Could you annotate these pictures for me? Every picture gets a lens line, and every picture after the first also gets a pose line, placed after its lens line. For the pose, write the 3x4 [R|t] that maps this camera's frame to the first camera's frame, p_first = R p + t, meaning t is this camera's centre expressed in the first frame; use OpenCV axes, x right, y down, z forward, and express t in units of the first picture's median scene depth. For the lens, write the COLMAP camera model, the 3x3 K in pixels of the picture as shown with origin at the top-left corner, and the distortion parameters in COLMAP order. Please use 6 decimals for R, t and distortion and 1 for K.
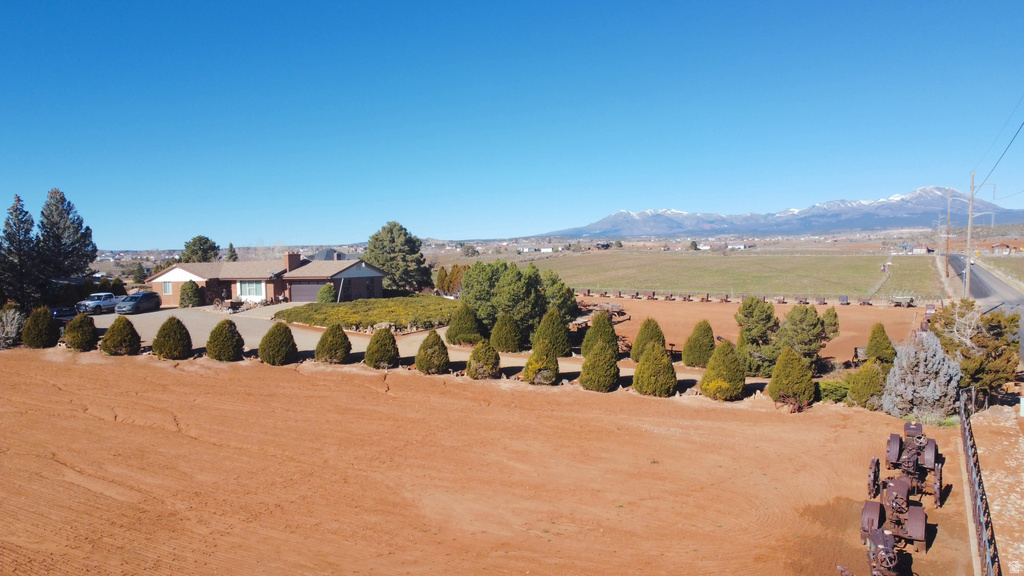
lens RADIAL K [[767.8, 0, 512.7], [0, 767.8, 292.5], [0, 0, 1]] dist [0.008658, -0.018555]
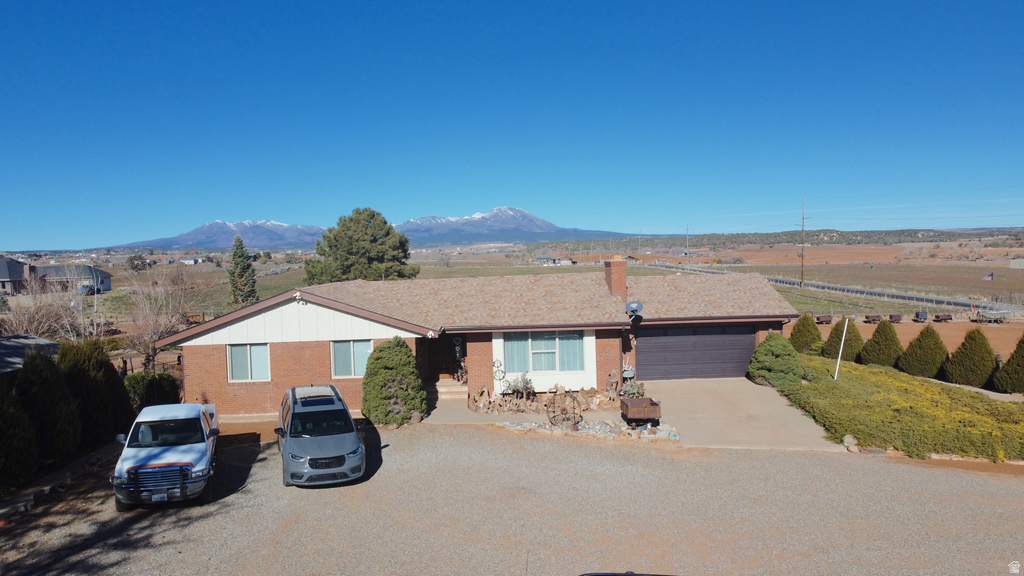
lens RADIAL K [[767.8, 0, 512.7], [0, 767.8, 292.5], [0, 0, 1]] dist [0.008658, -0.018555]
pose [[0.872720, -0.019836, 0.487818, -0.511781], [0.027813, 0.999572, -0.009113, -0.030111], [-0.487429, 0.021521, 0.872898, 0.654912]]
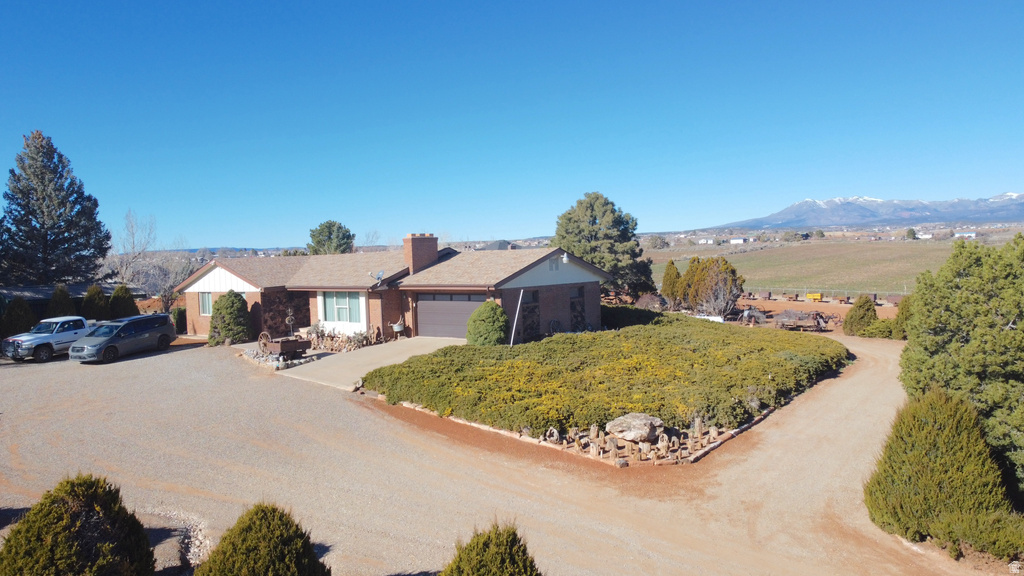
lens RADIAL K [[767.8, 0, 512.7], [0, 767.8, 292.5], [0, 0, 1]] dist [0.008658, -0.018555]
pose [[0.975221, 0.002706, -0.221218, -0.116908], [-0.000932, 0.999967, 0.008126, -0.018422], [0.221232, -0.007718, 0.975191, 0.516674]]
